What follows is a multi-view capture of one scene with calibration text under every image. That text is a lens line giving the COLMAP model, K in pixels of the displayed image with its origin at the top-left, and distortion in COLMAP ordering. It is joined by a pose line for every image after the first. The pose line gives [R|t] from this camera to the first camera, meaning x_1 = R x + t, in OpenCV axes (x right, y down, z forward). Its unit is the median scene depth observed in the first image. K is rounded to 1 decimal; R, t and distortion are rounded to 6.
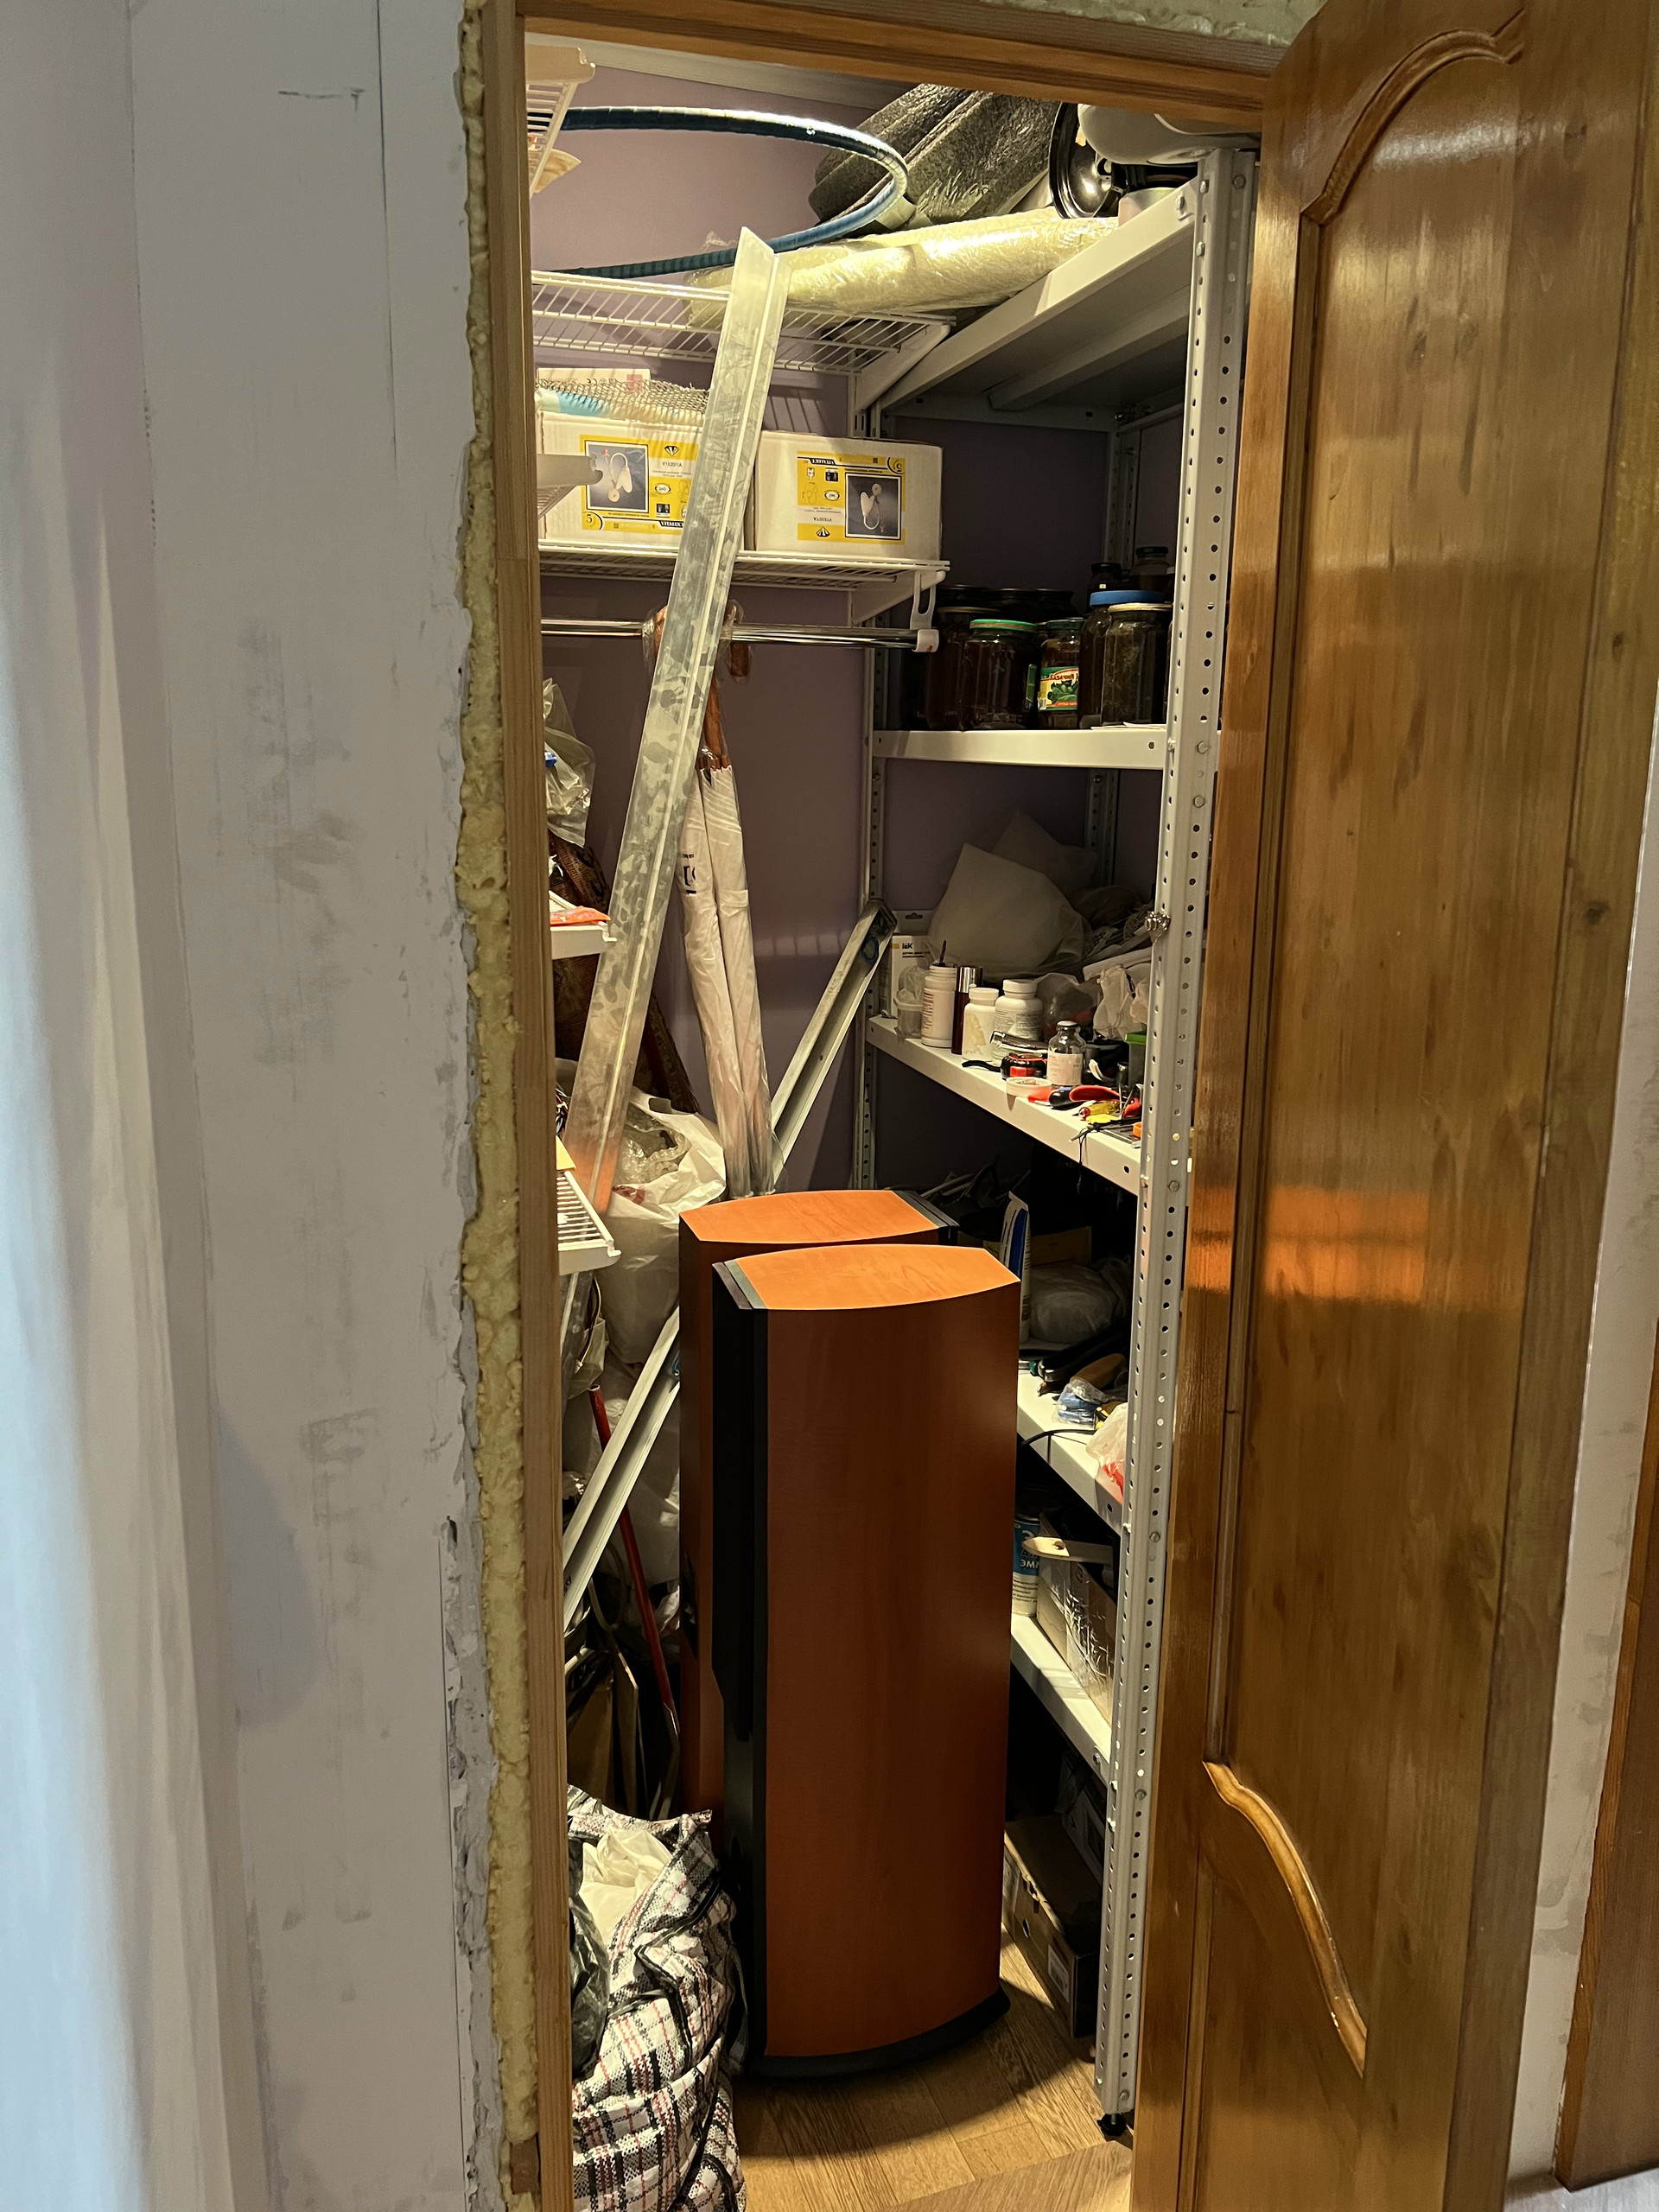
lens RADIAL K [[1656.5, 0, 829.7], [0, 1656.5, 1118.9], [0, 0, 1]] dist [0.057644, -0.063251]
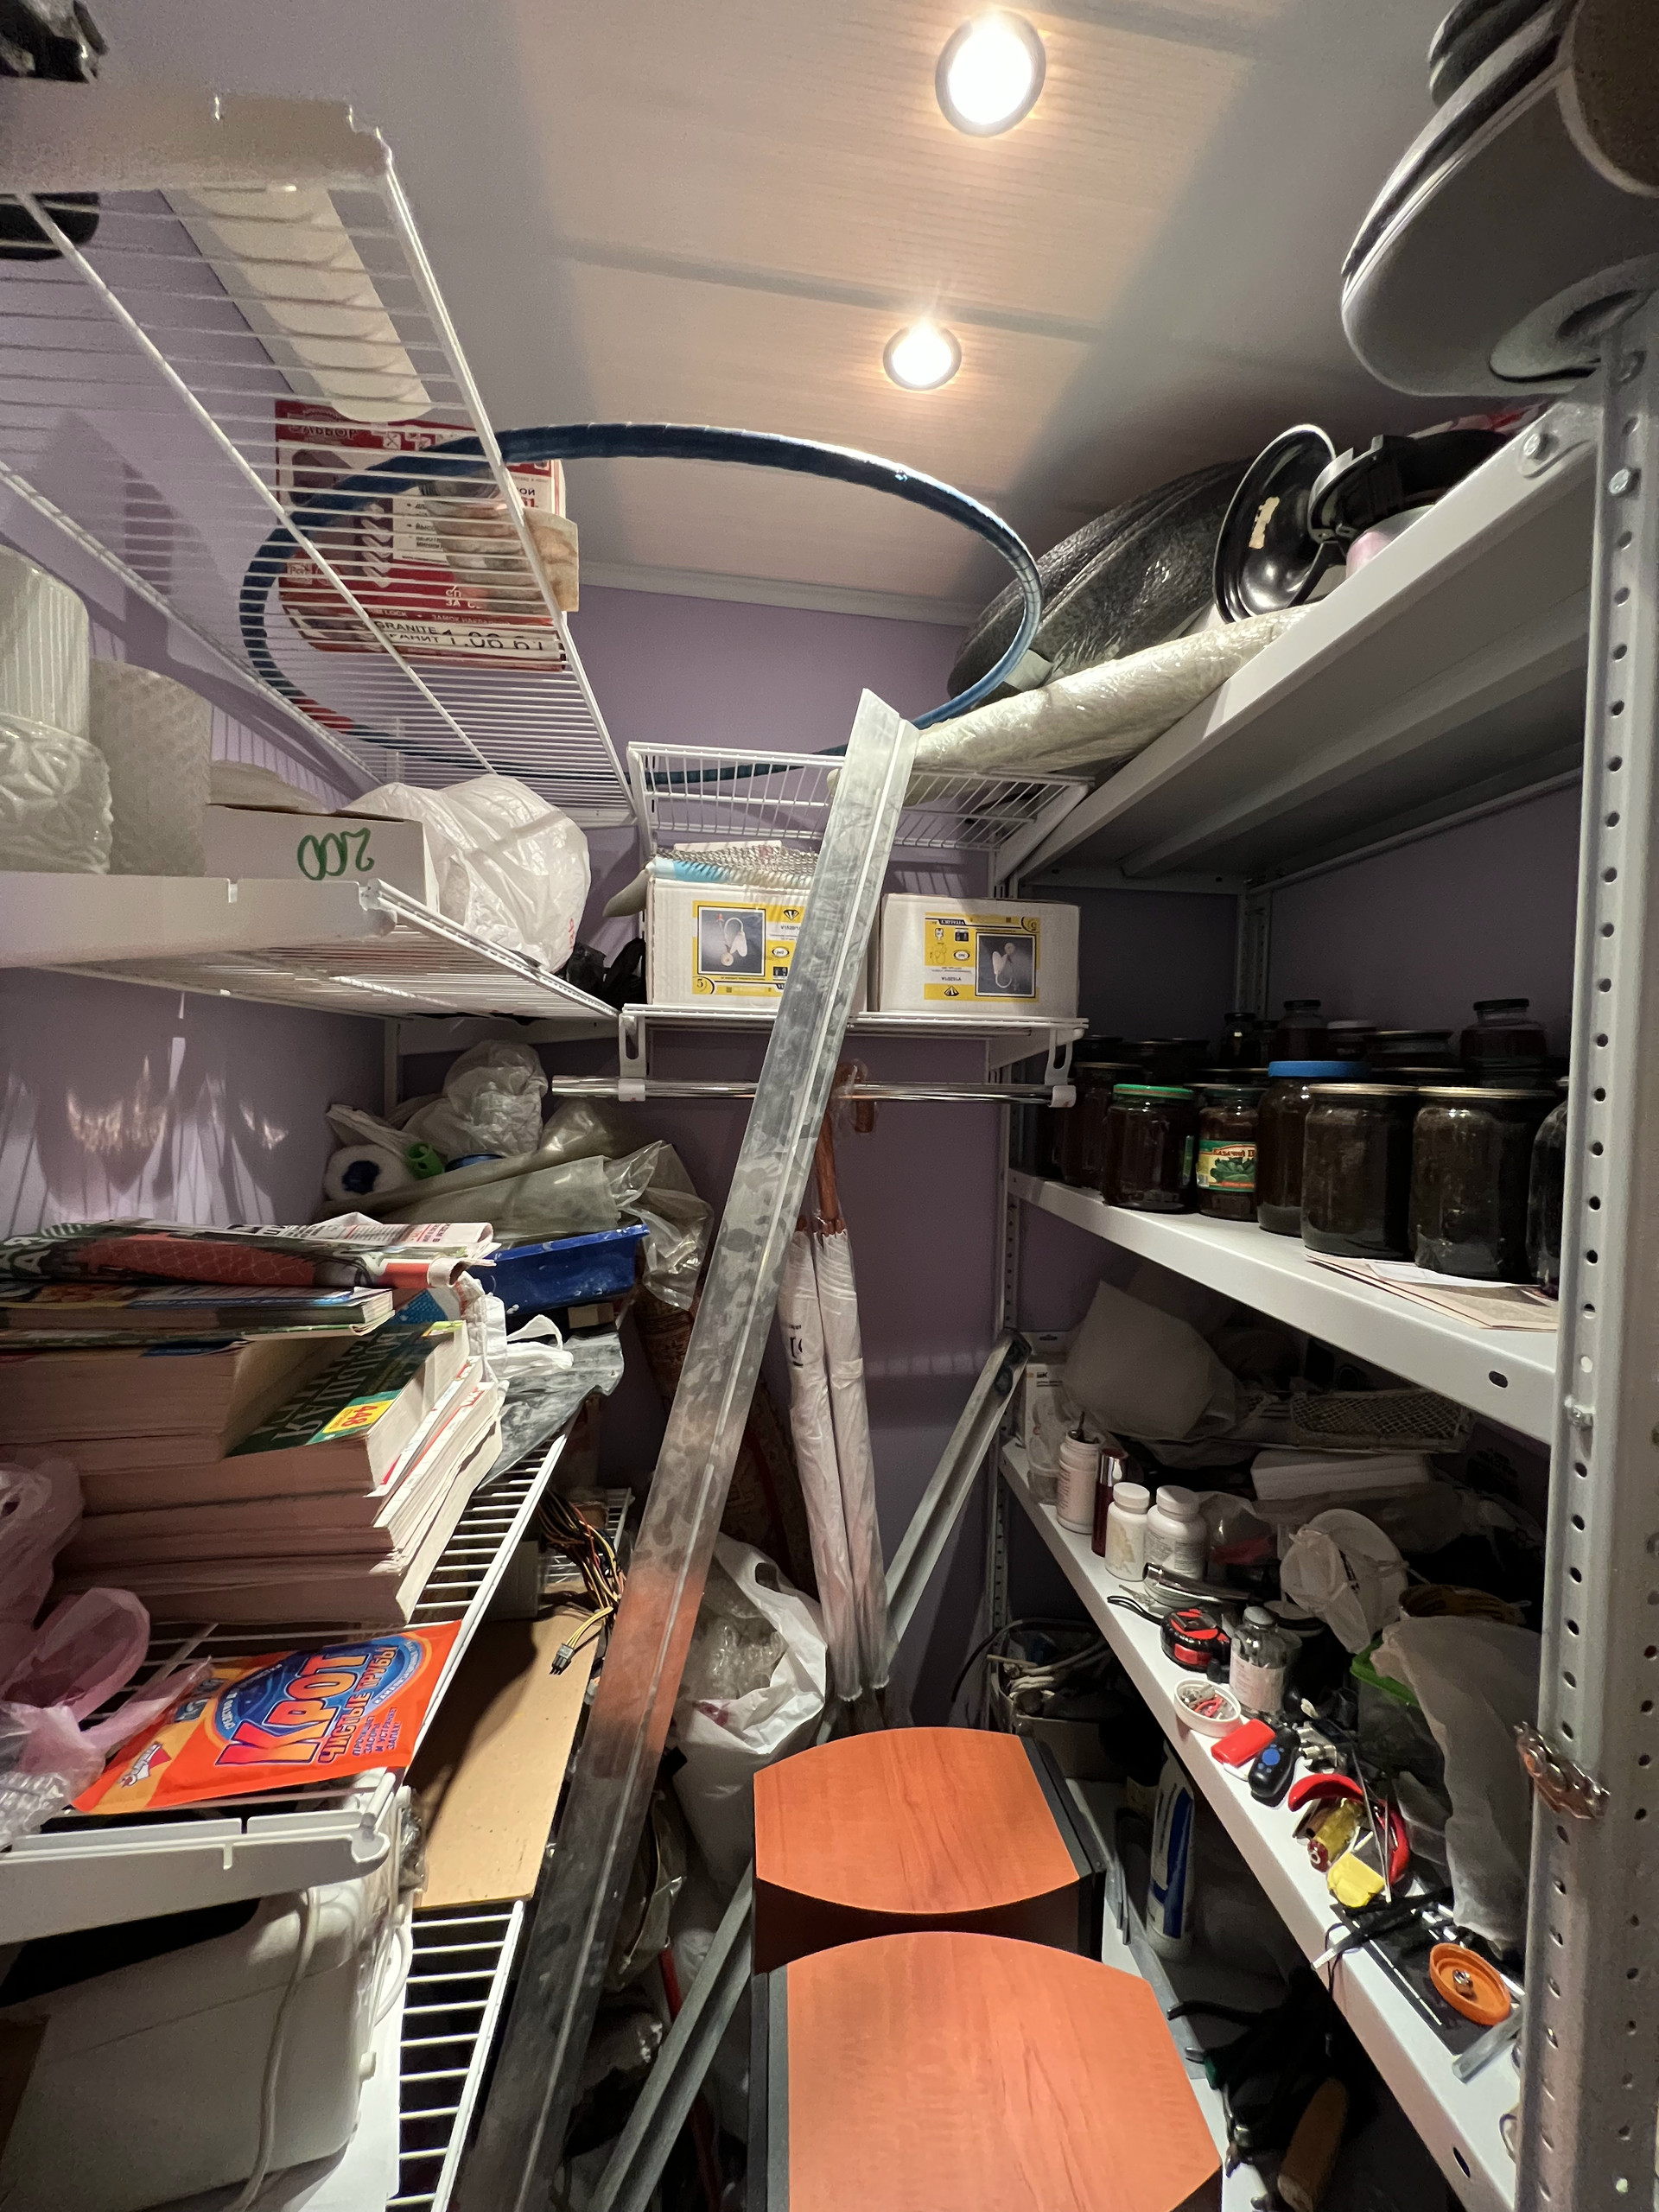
lens RADIAL K [[887.4, 0, 830.0], [0, 887.4, 1112.1], [0, 0, 1]] dist [0.007228, 0.000299]
pose [[0.980804, 0.014808, -0.194435, 0.027691], [-0.050745, 0.982140, -0.181177, -0.187647], [0.188279, 0.187566, 0.964038, 0.507649]]
